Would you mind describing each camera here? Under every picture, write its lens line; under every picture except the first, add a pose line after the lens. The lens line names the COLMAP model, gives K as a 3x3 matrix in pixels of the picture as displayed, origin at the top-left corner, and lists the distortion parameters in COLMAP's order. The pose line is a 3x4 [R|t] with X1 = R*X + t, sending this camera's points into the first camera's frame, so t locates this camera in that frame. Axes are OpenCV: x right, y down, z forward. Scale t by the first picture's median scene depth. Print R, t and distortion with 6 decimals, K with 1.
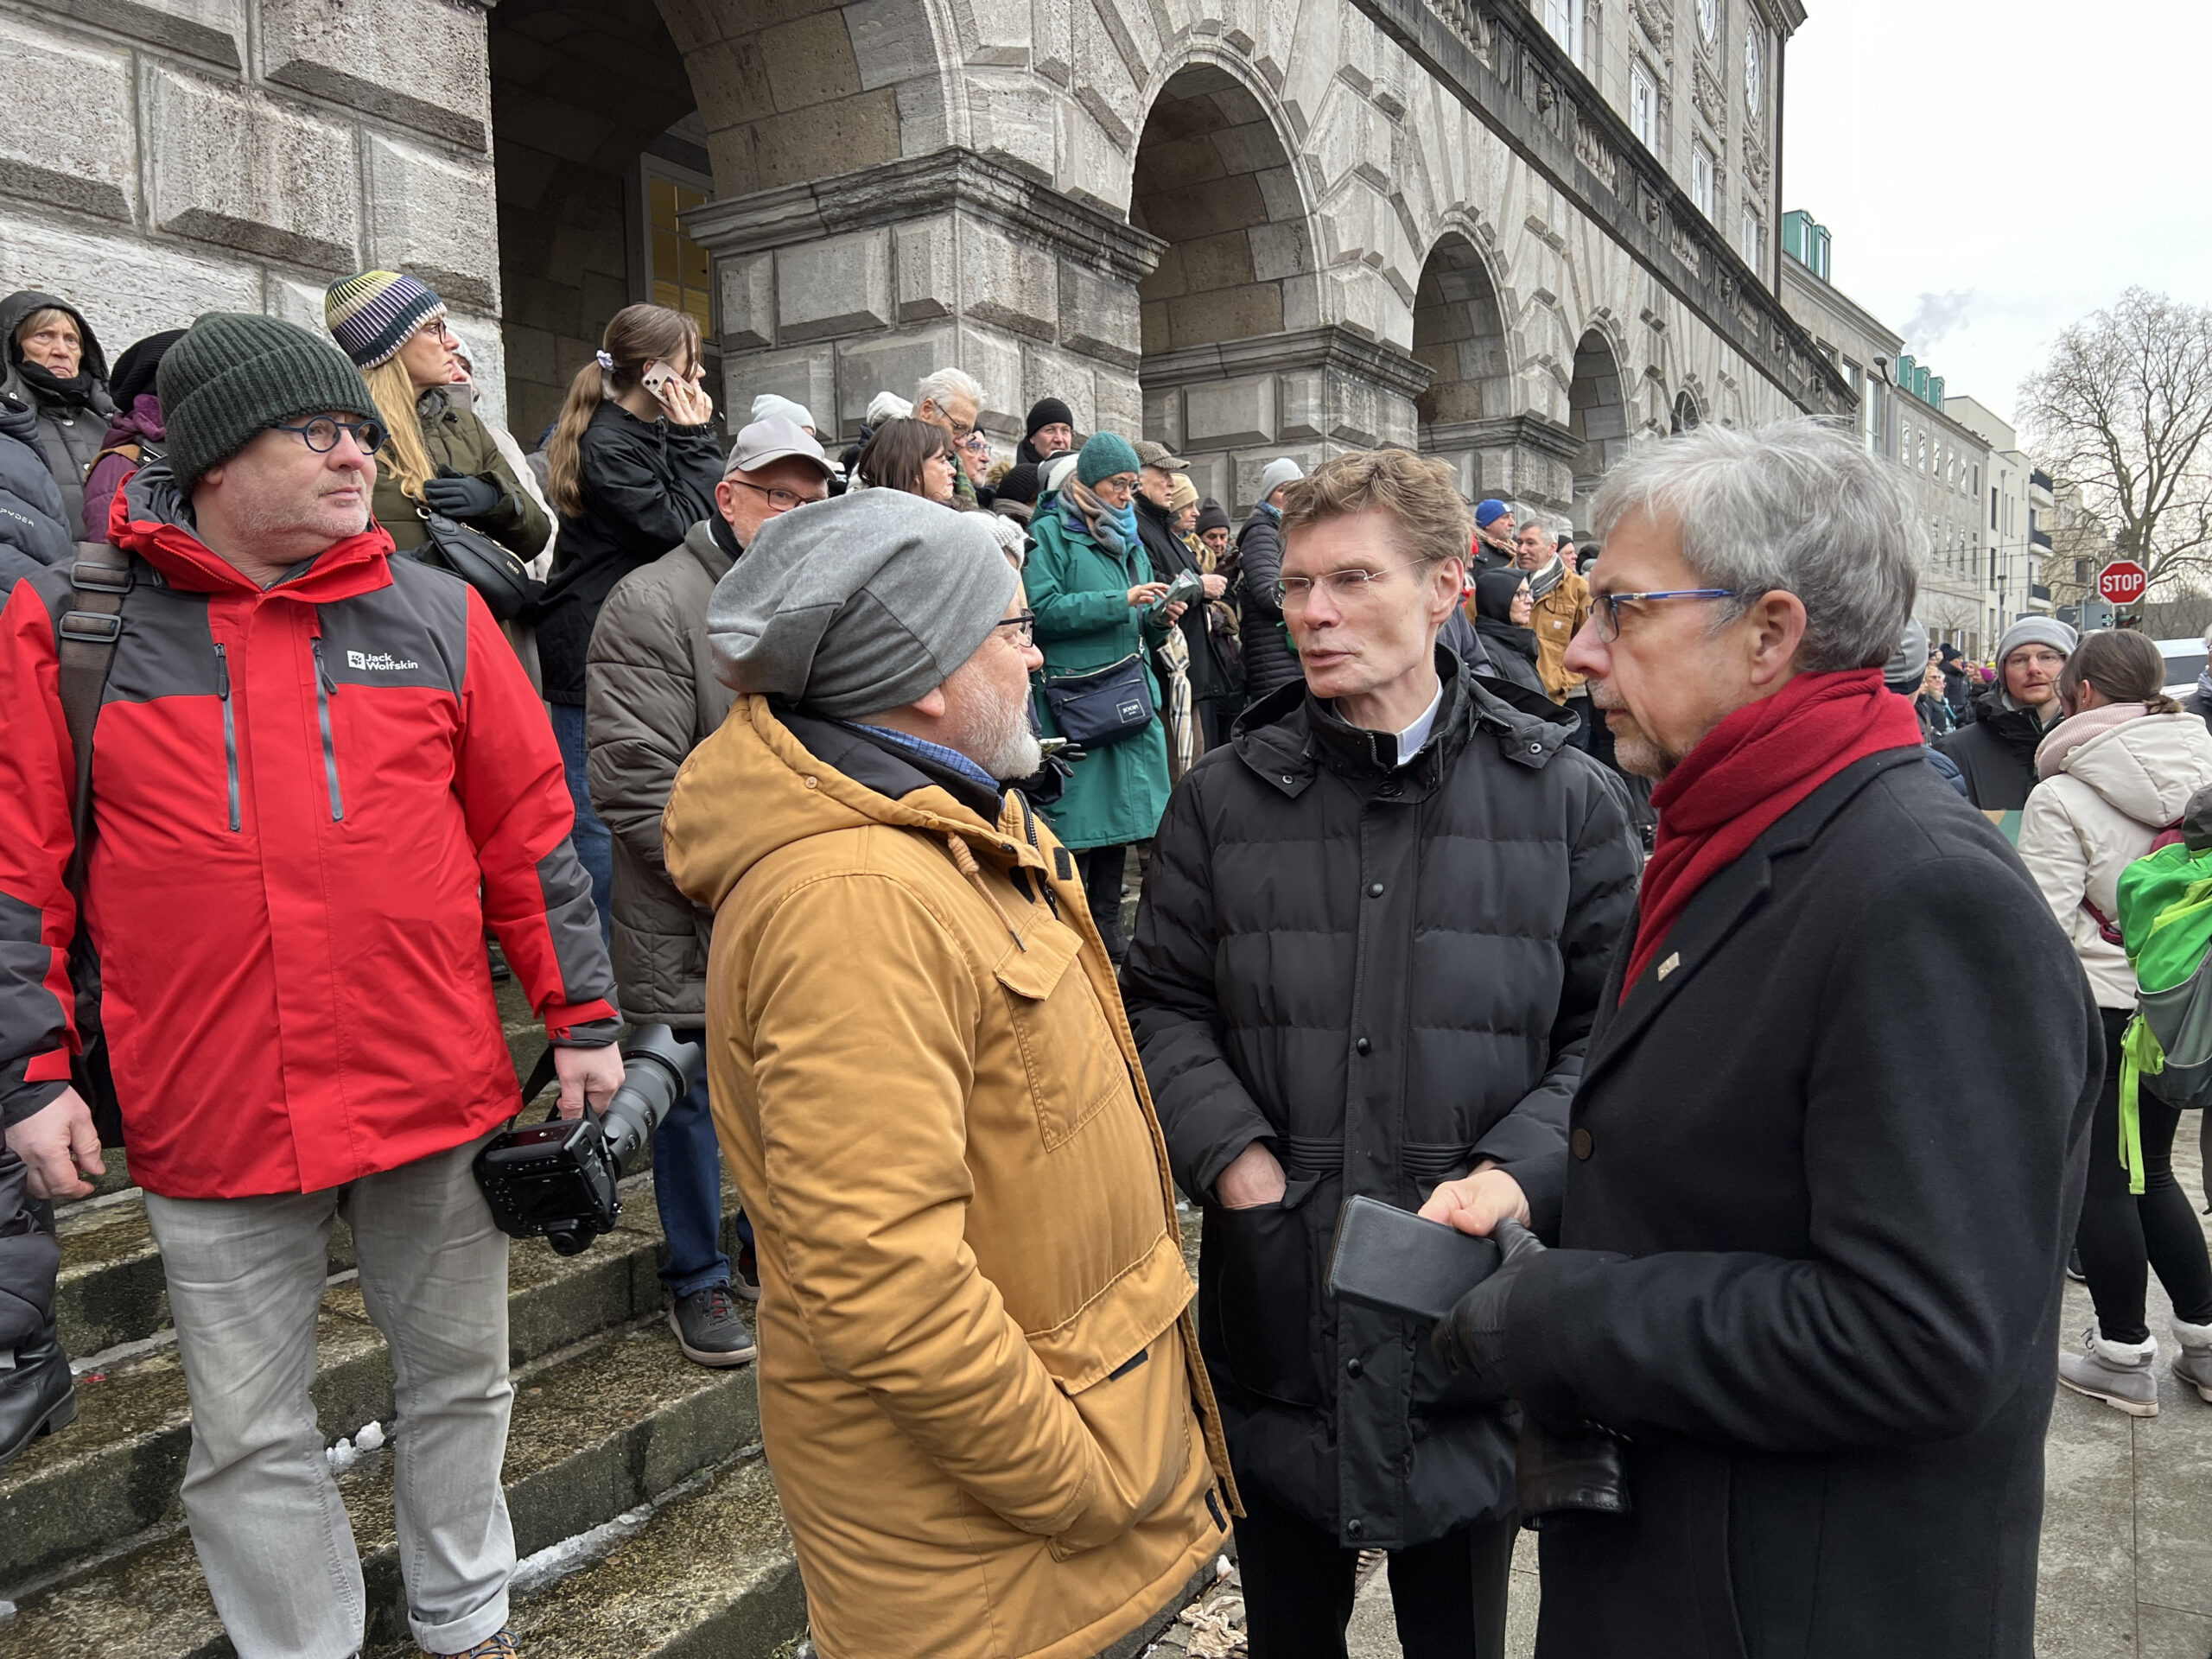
lens RADIAL K [[1680.5, 0, 1118.3], [0, 1680.5, 826.2], [0, 0, 1]] dist [0.031969, -0.006081]
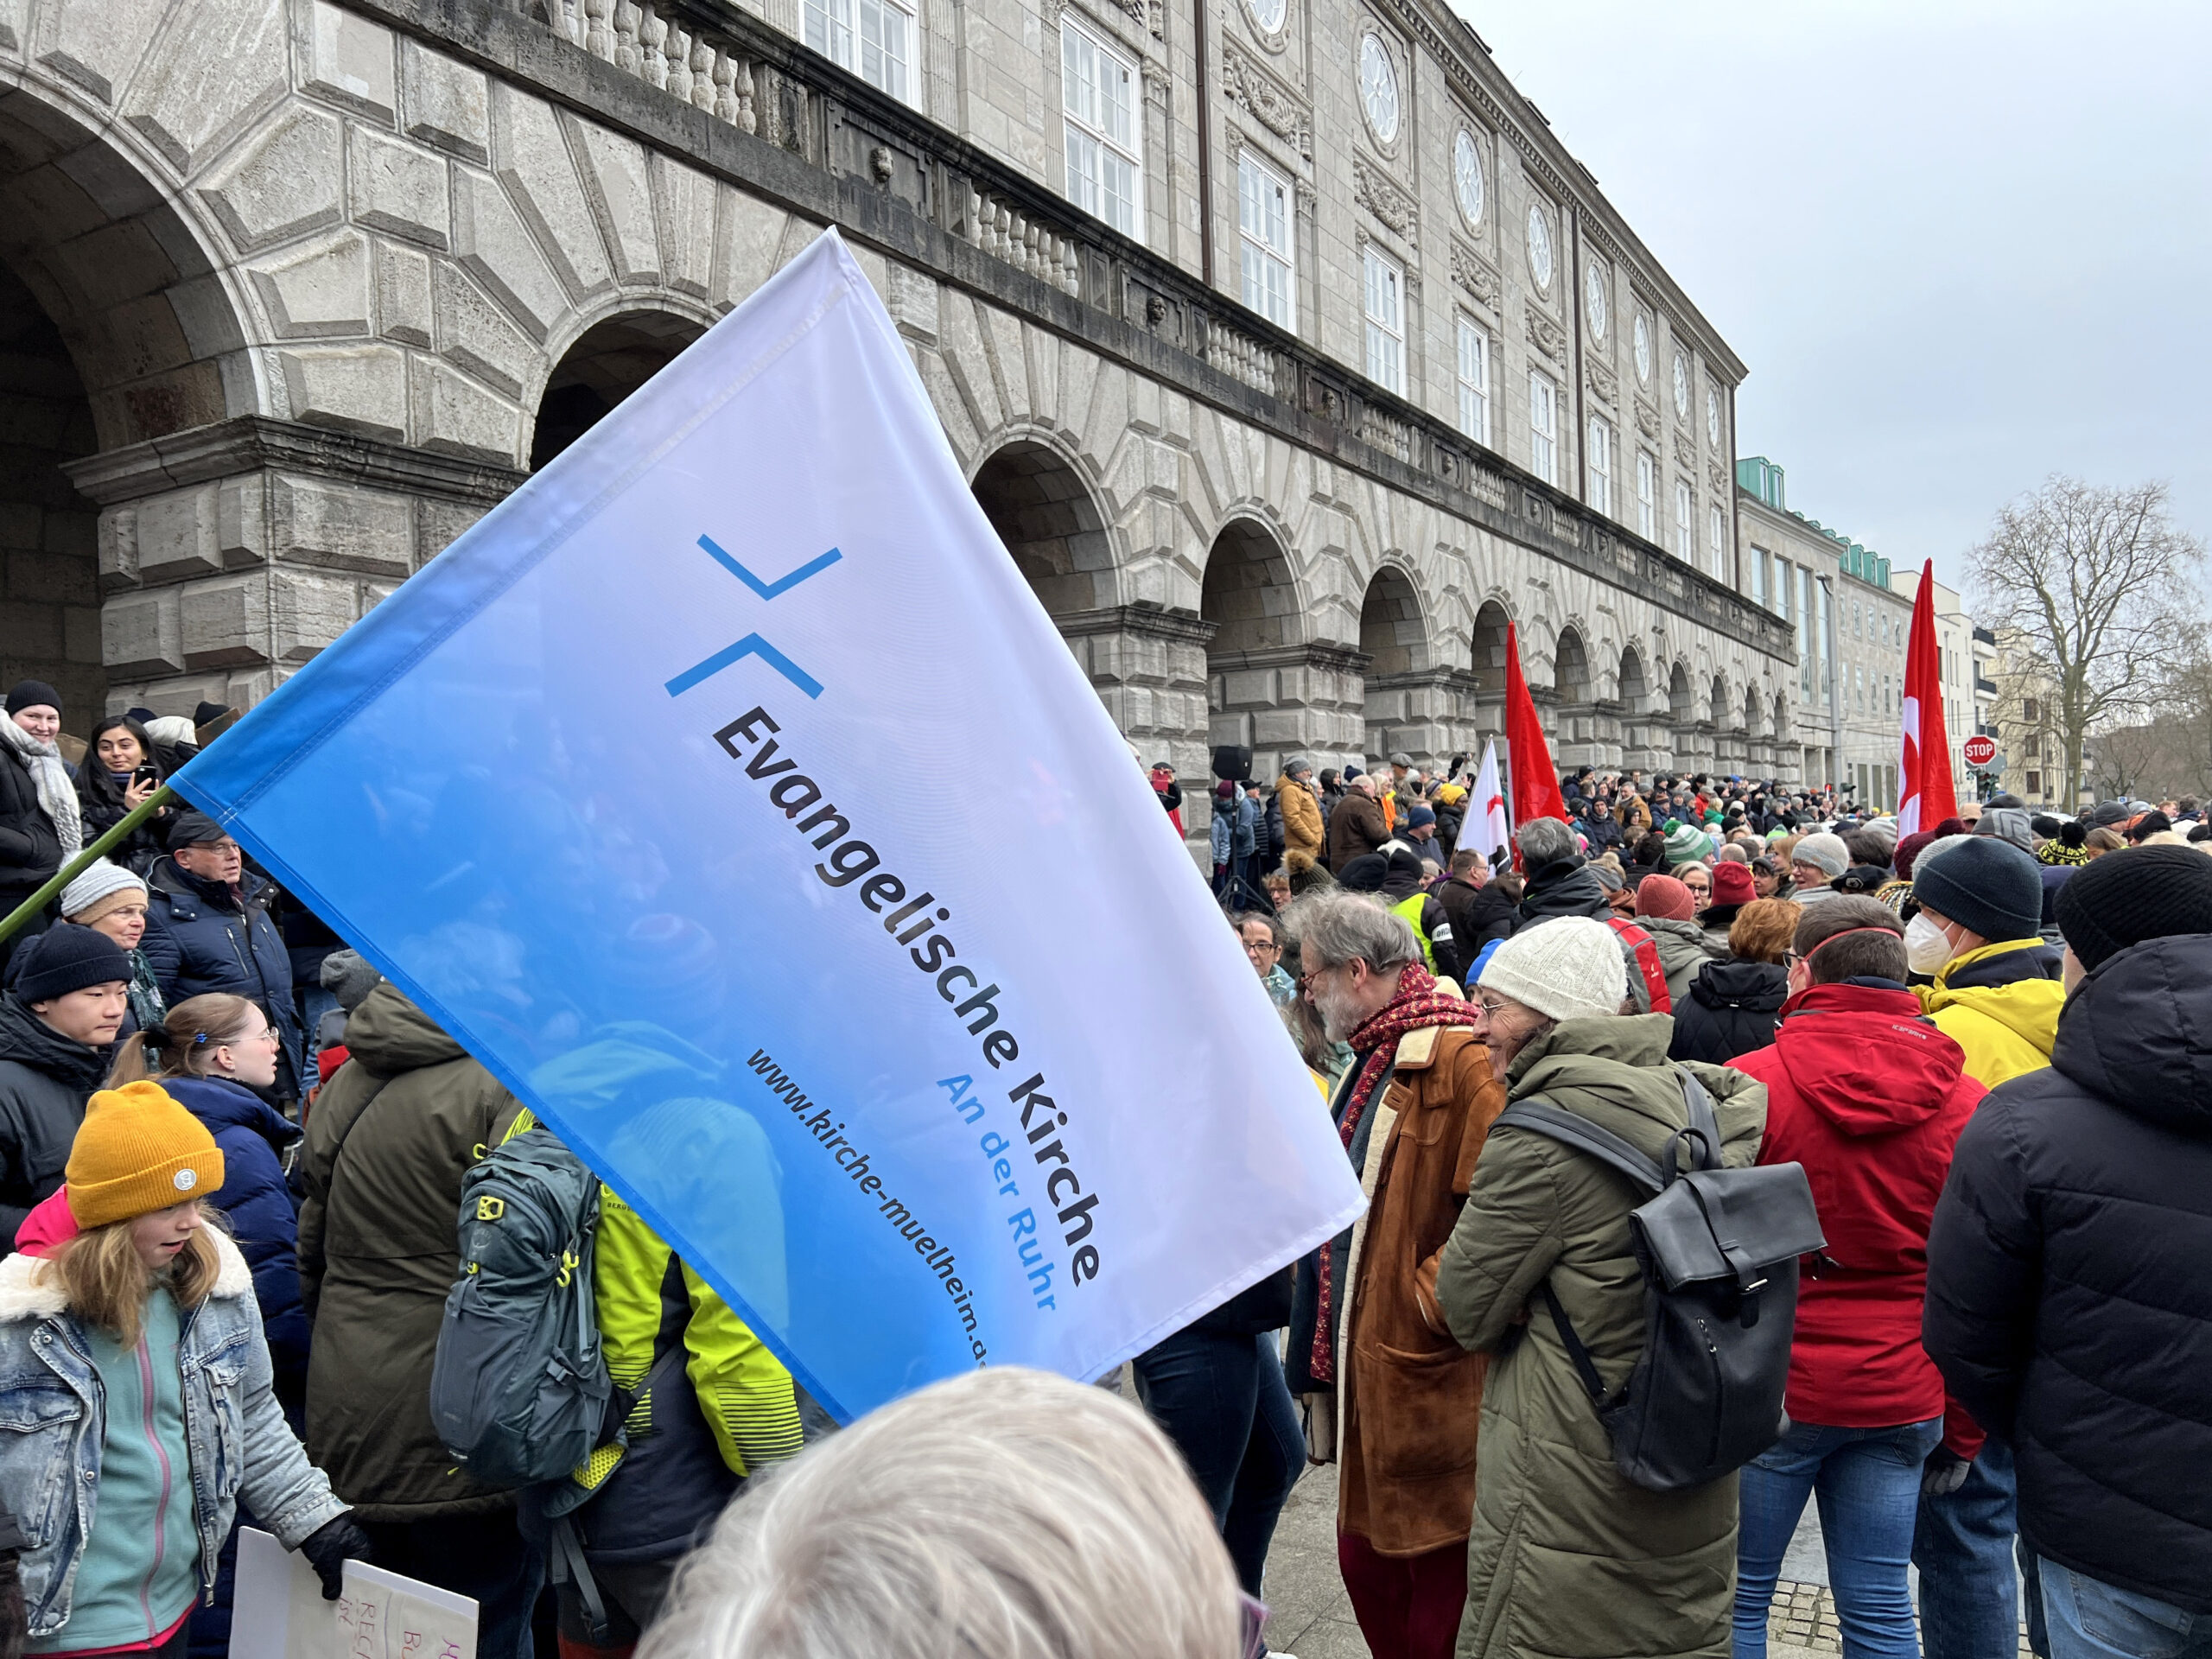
lens RADIAL K [[1680.5, 0, 1106.4], [0, 1680.5, 844.8], [0, 0, 1]] dist [0.031969, -0.006081]
pose [[0.999863, -0.014801, -0.007420, -0.060053], [0.014274, 0.997672, -0.066685, 0.009830], [0.008390, 0.066570, 0.997746, -0.179997]]
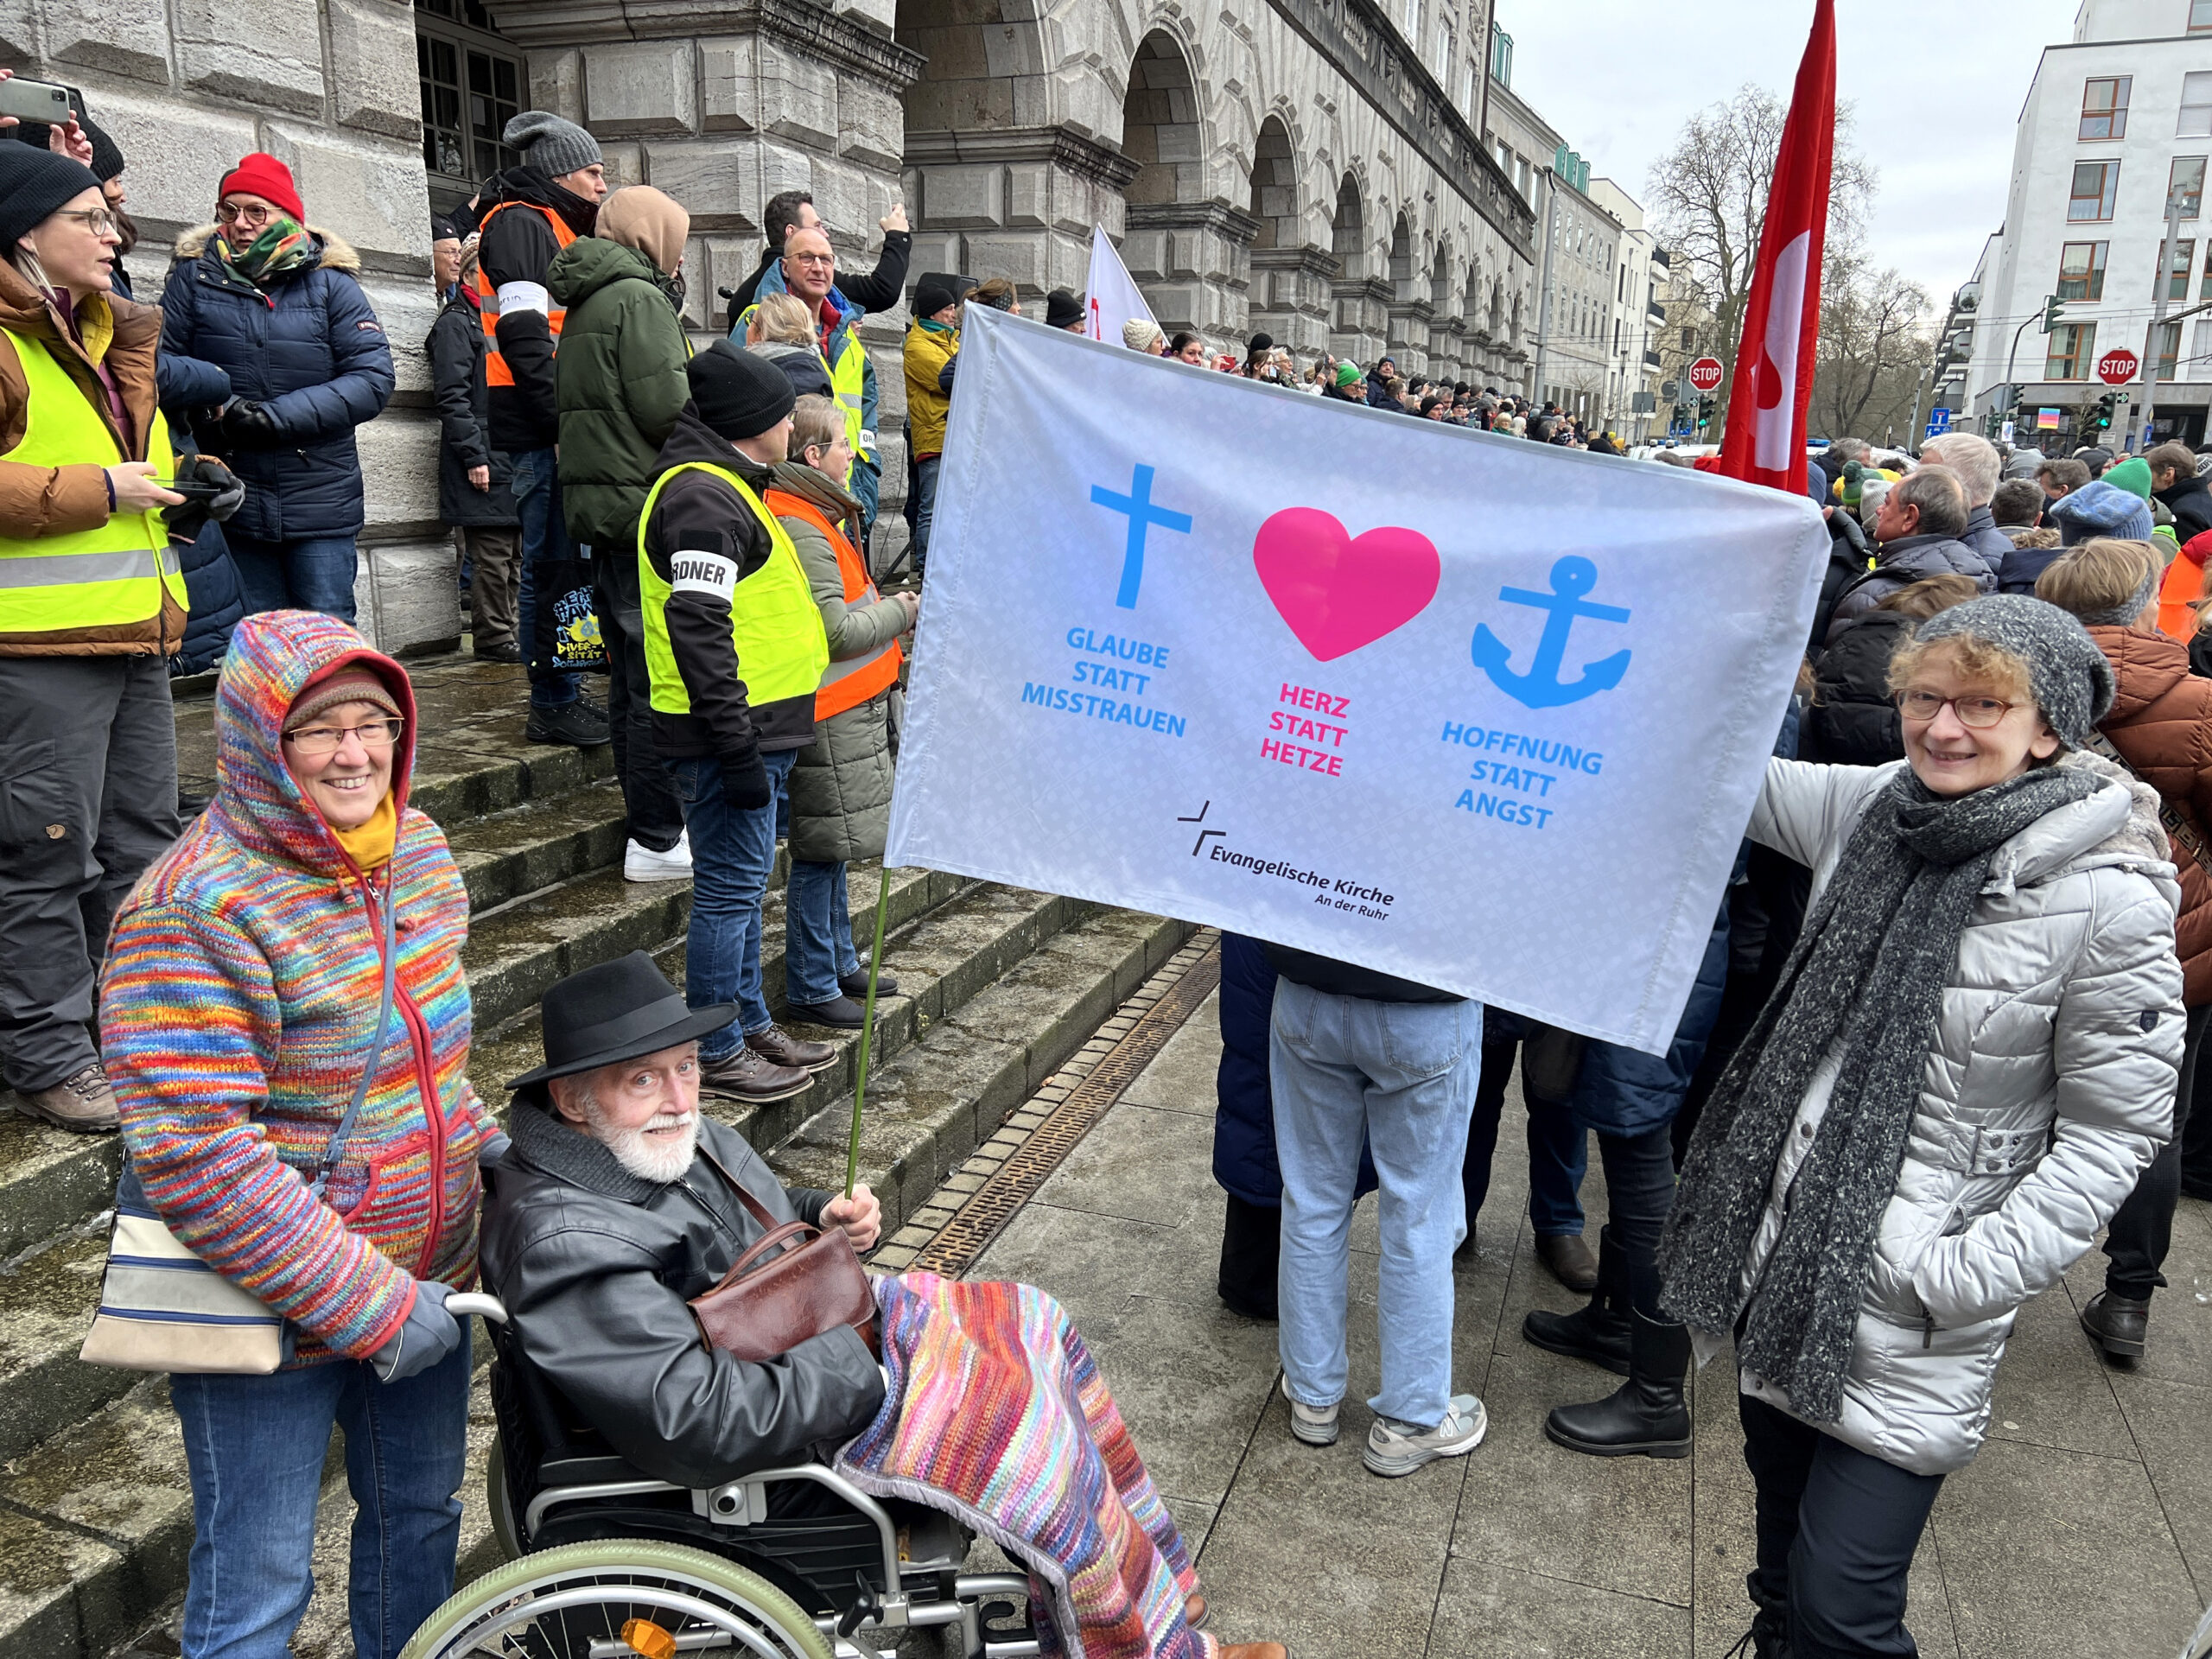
lens RADIAL K [[1680.5, 0, 1078.2], [0, 1680.5, 819.8], [0, 0, 1]] dist [0.031969, -0.006081]
pose [[0.983315, -0.009418, 0.181666, -0.059283], [-0.018655, 0.988174, 0.152200, 0.005036], [-0.180951, -0.153050, 0.971510, -0.106604]]
